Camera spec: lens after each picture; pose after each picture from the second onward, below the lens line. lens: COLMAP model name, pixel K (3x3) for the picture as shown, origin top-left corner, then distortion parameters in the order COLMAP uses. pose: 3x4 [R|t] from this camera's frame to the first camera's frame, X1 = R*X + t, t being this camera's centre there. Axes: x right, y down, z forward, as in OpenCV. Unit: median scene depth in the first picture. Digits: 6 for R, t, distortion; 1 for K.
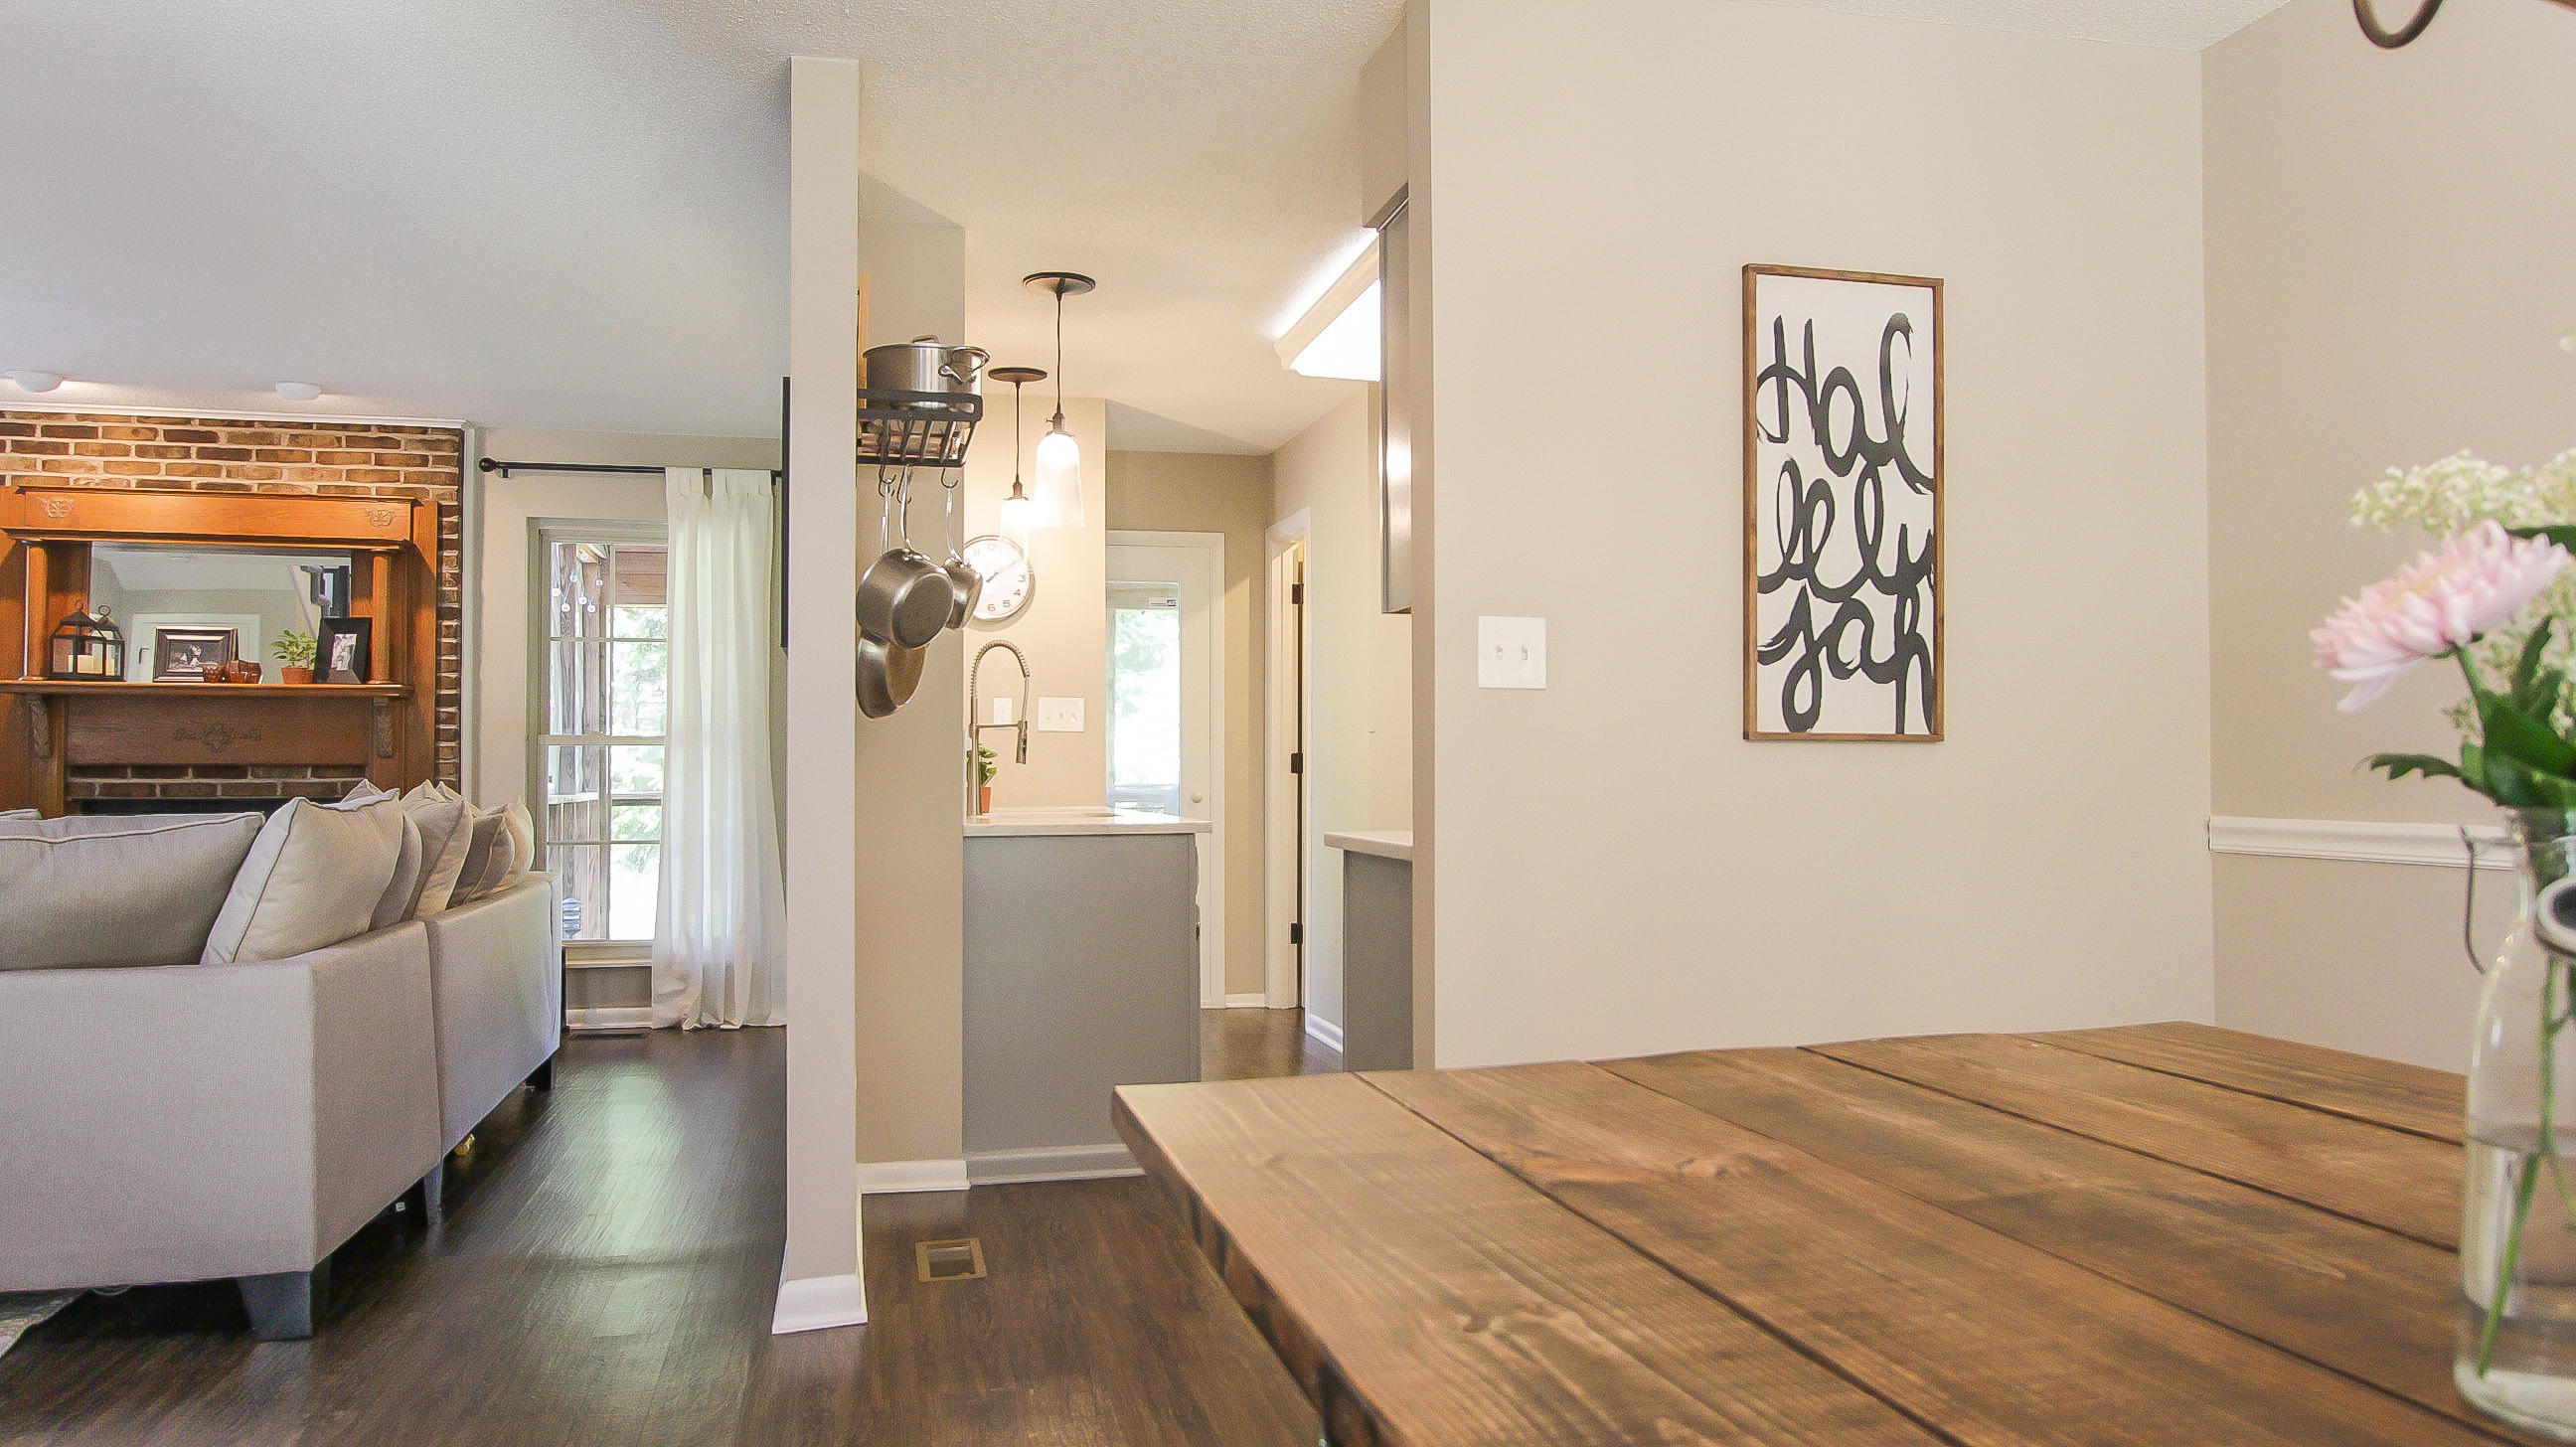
lens RADIAL K [[1852.1, 0, 1281.9], [0, 1852.1, 736.4], [0, 0, 1]] dist [0.008979, 0.008286]
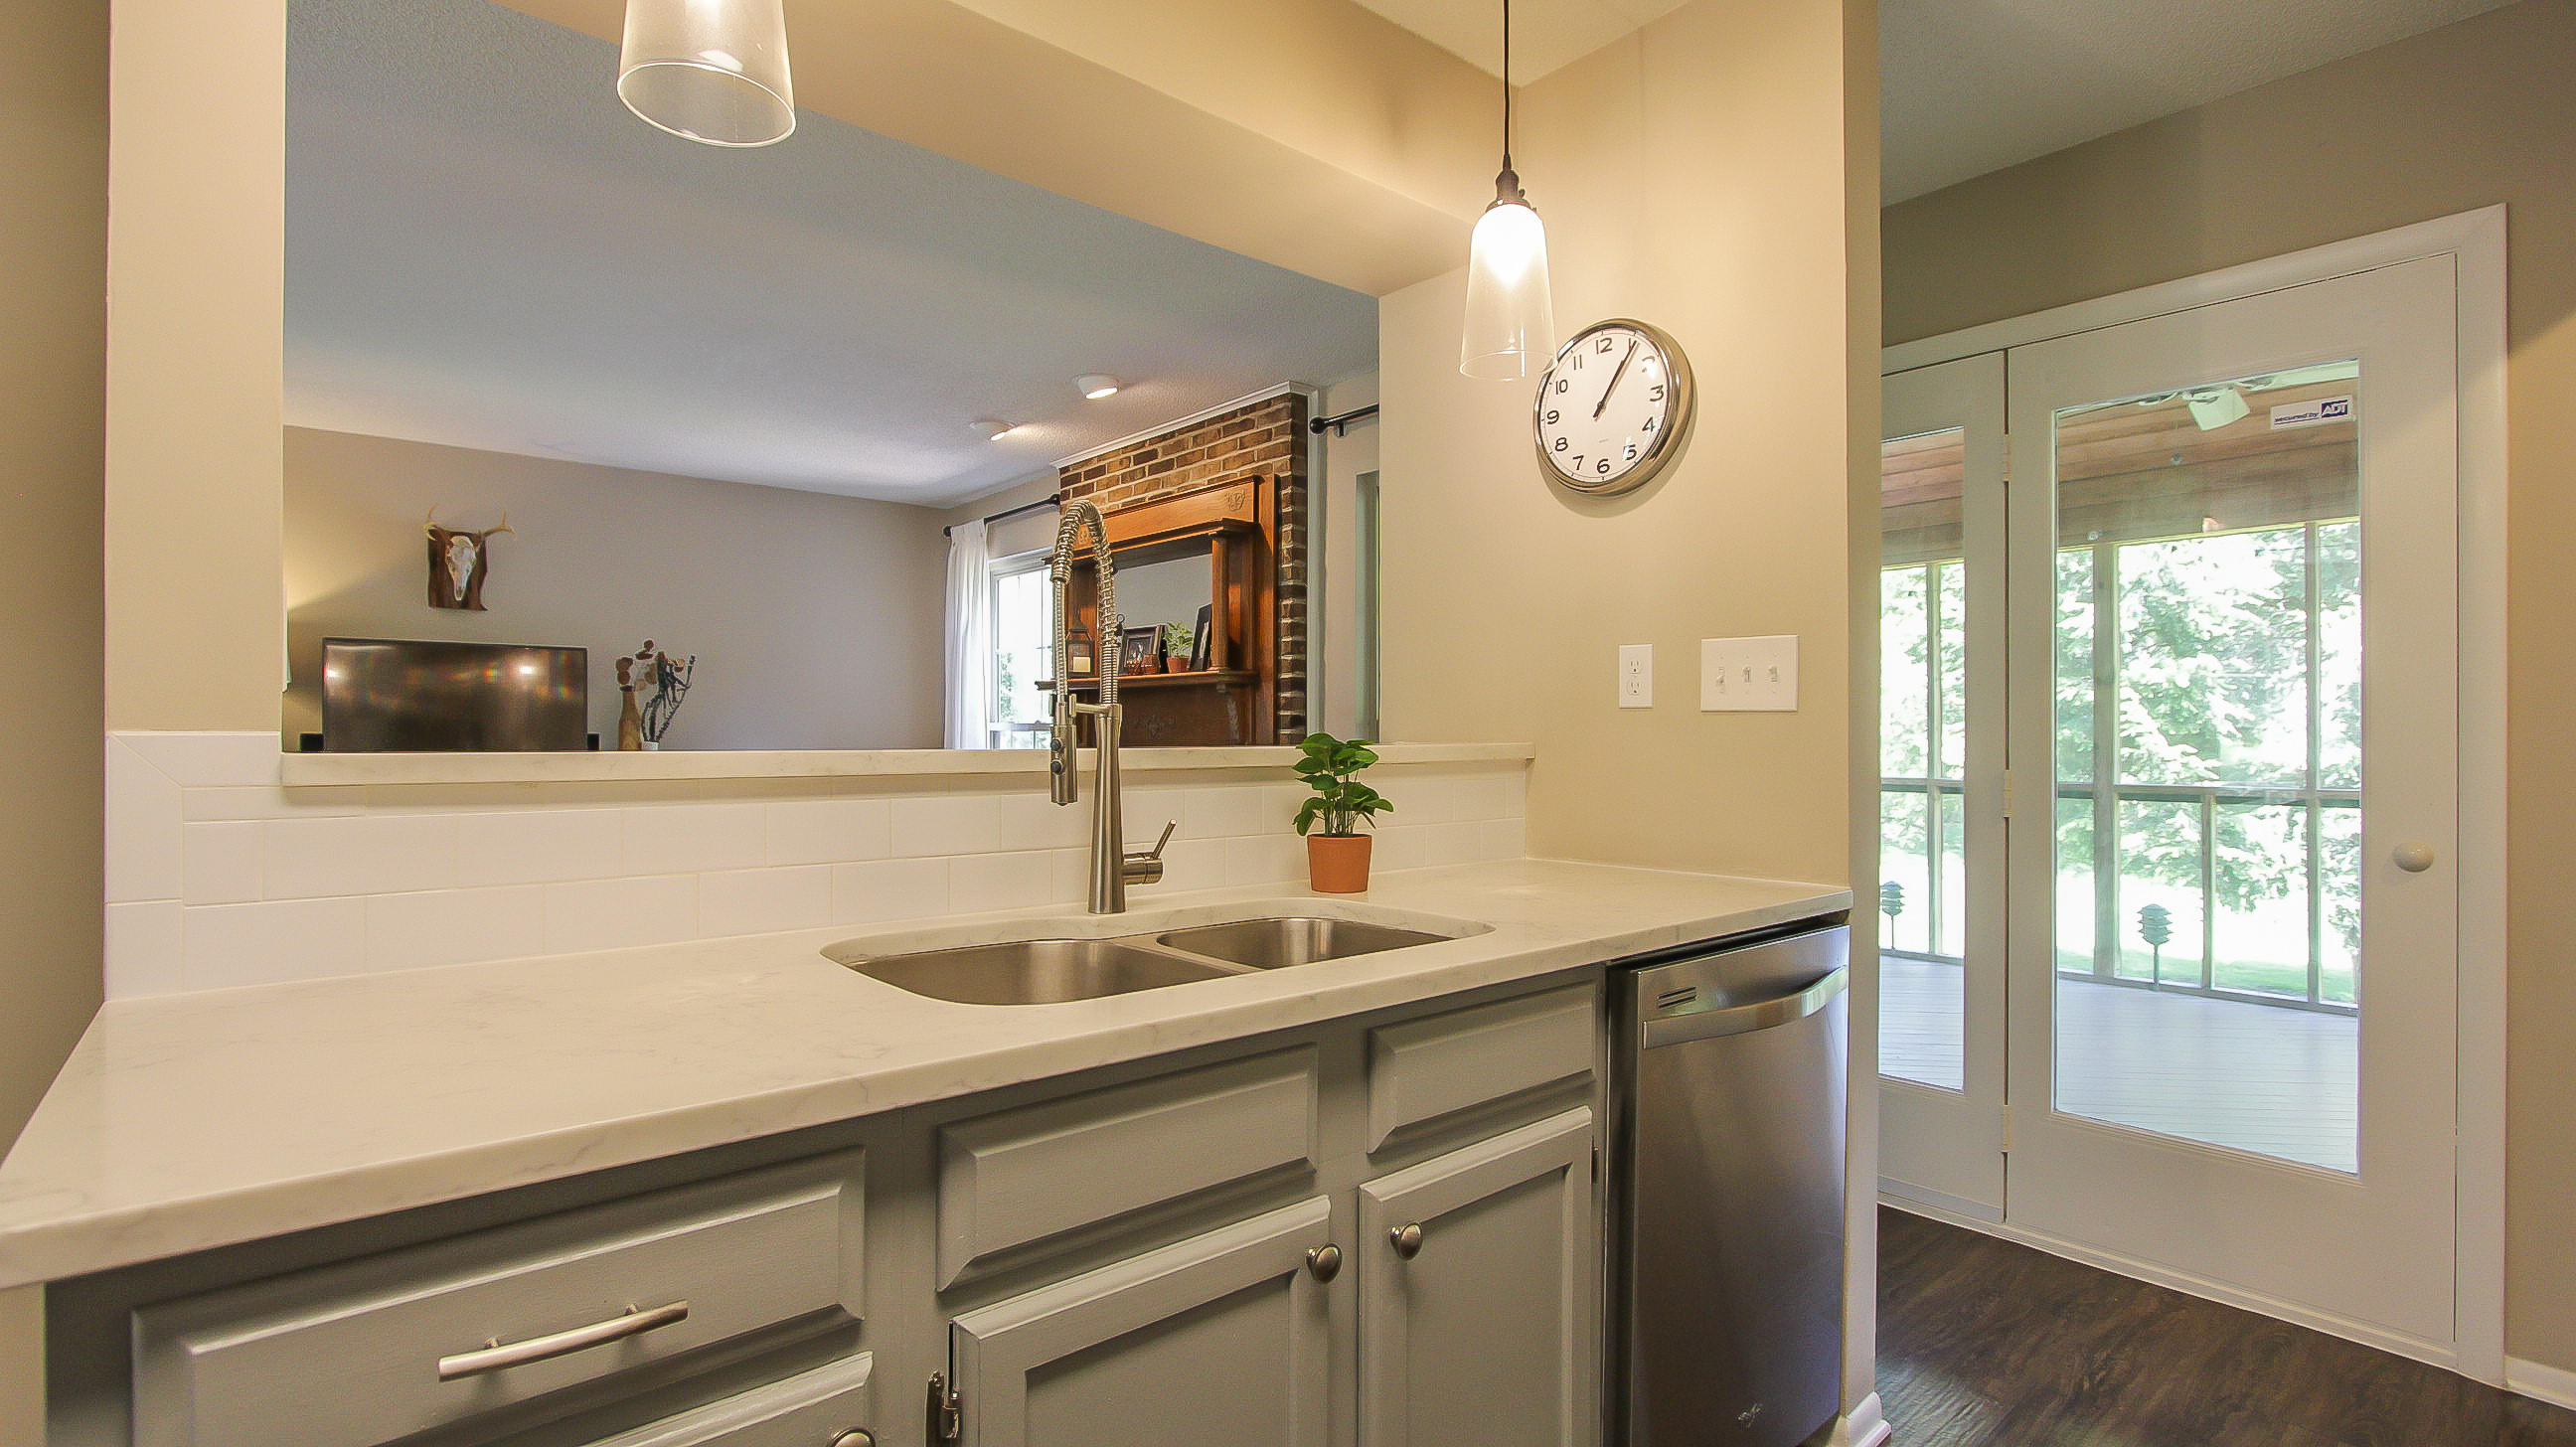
lens RADIAL K [[1176.8, 0, 1273.1], [0, 1176.8, 728.7], [0, 0, 1]] dist [-0.016175, 0.001401]
pose [[0.468929, 0.001055, -0.883235, 0.075558], [0.018950, 0.999757, 0.011256, -0.003928], [0.883032, -0.022016, 0.468795, 0.729114]]
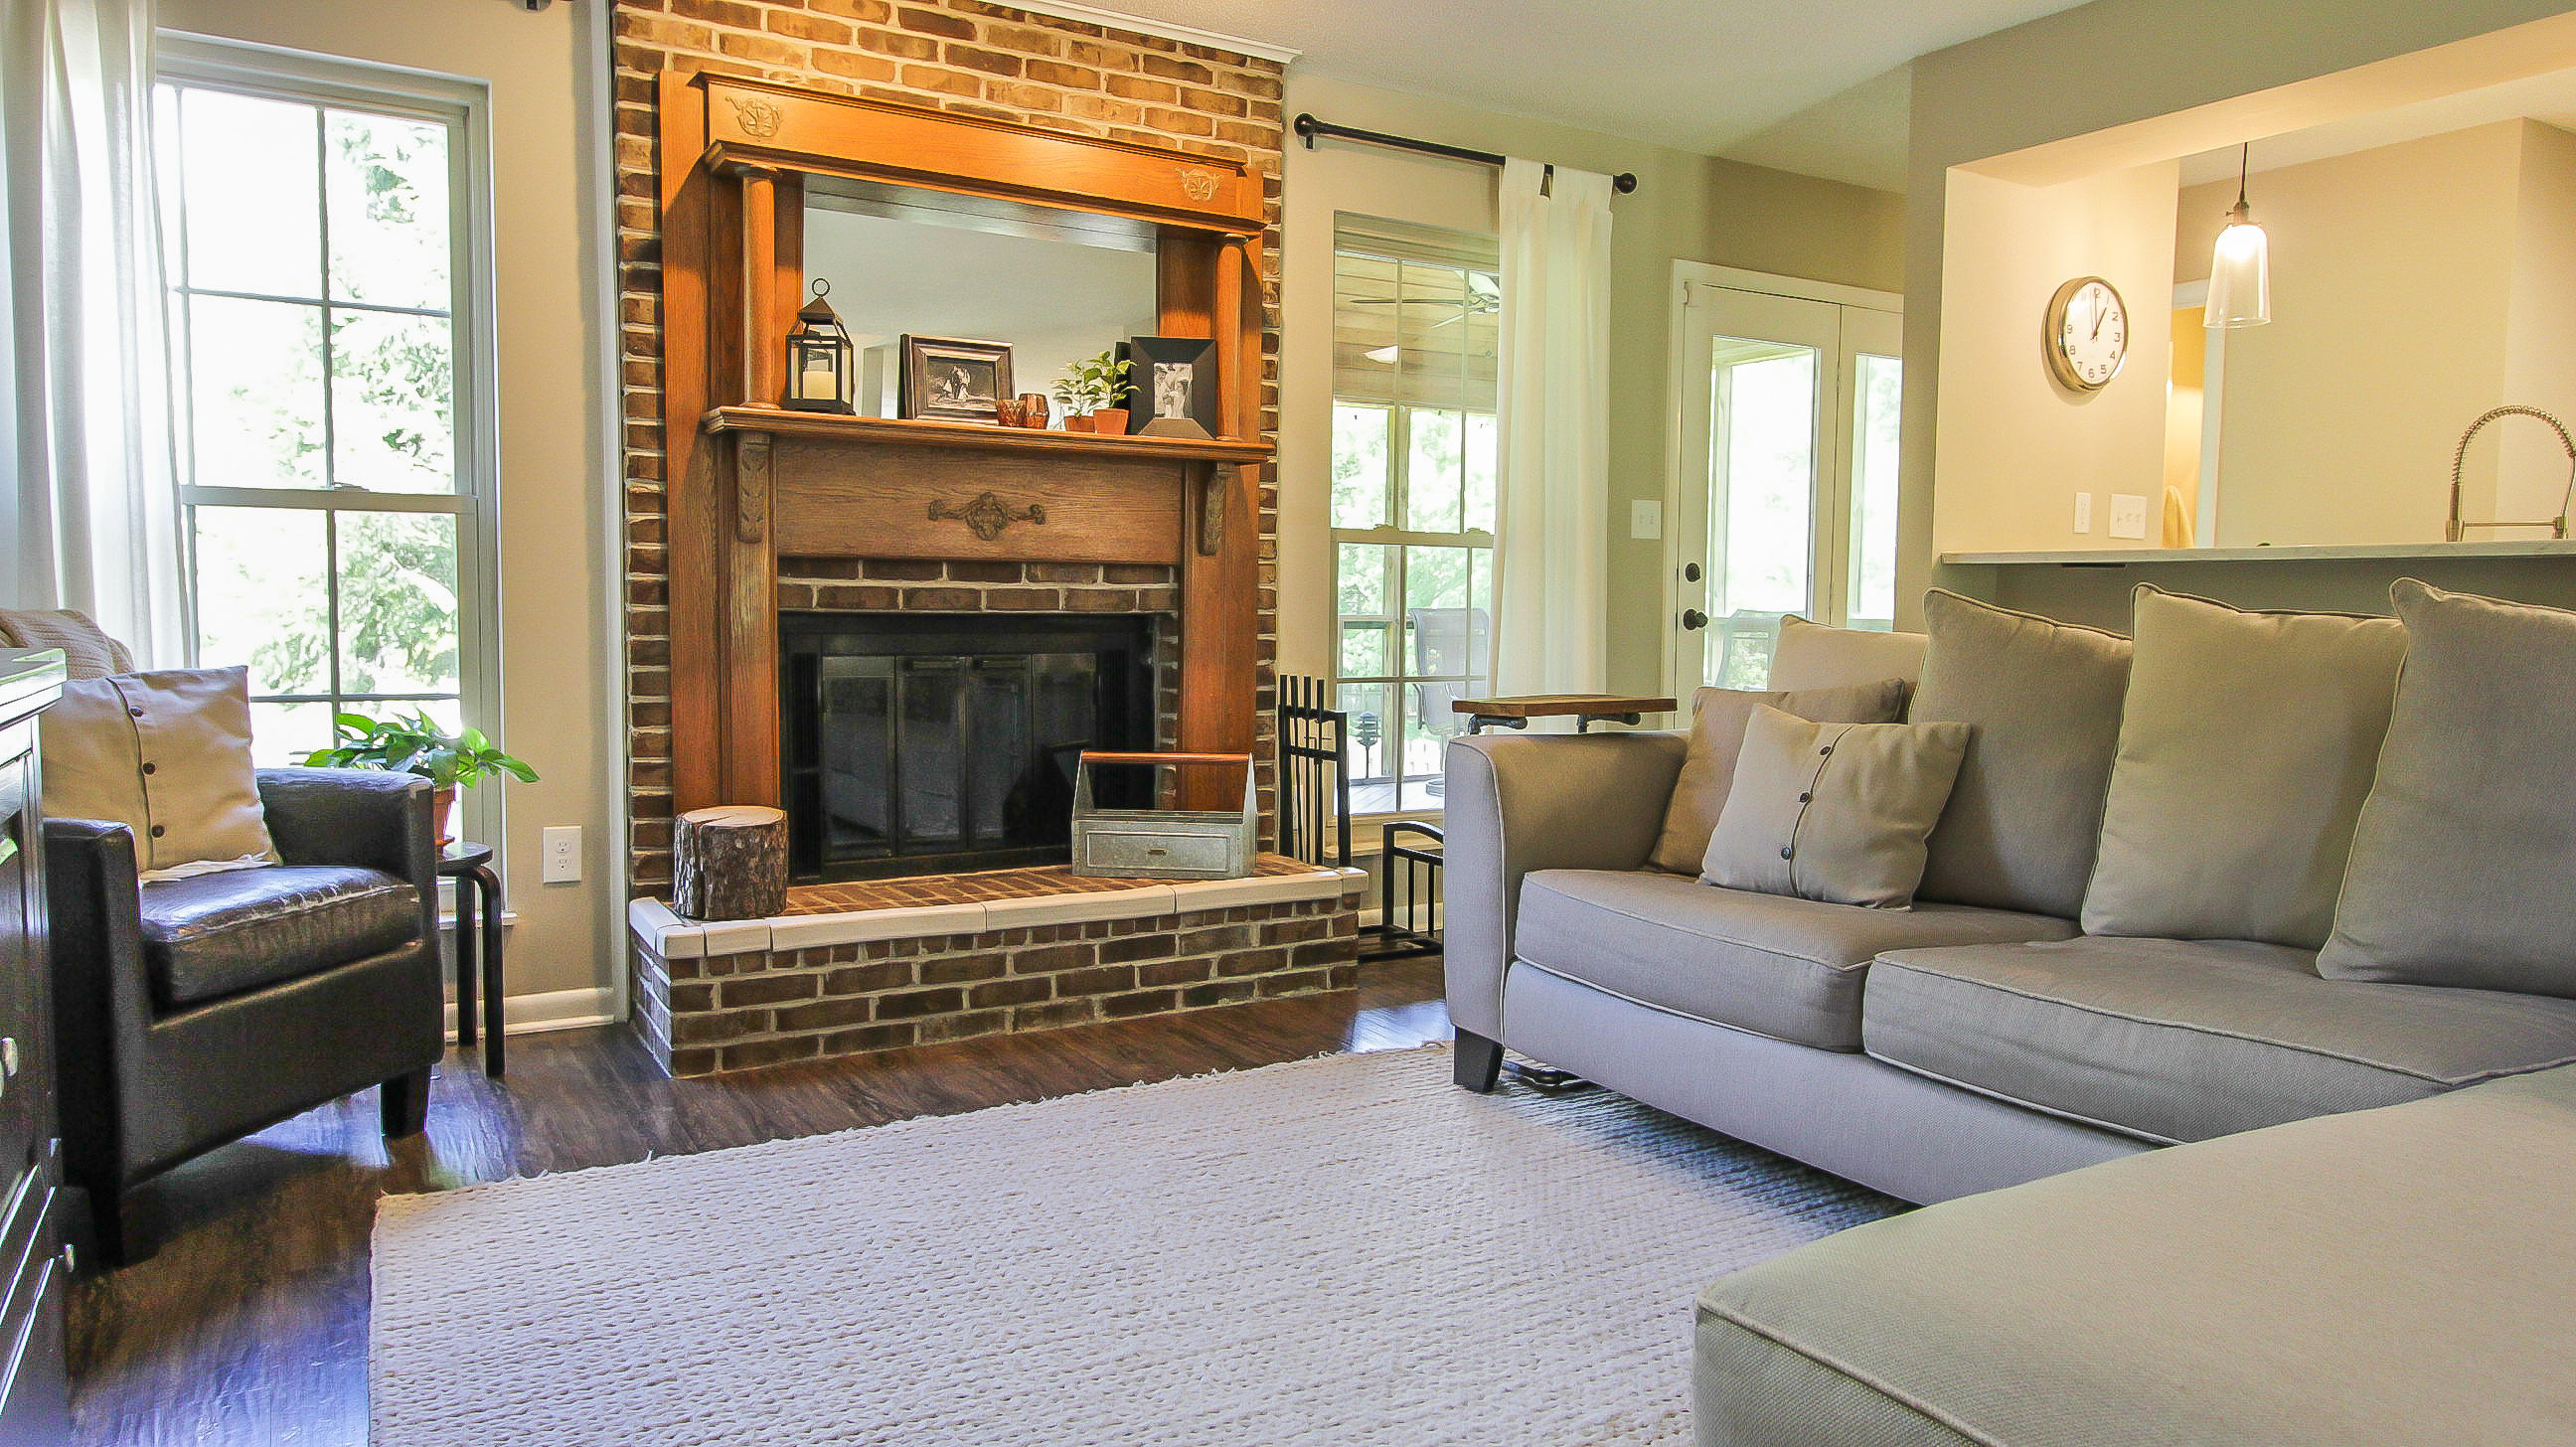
lens RADIAL K [[1648.7, 0, 1273.2], [0, 1648.7, 718.2], [0, 0, 1]] dist [-0.017397, 0.003605]
pose [[0.949675, -0.010862, 0.313049, -0.650982], [-0.018736, 0.995639, 0.091386, 0.015728], [-0.312677, -0.092653, 0.945330, 0.427886]]
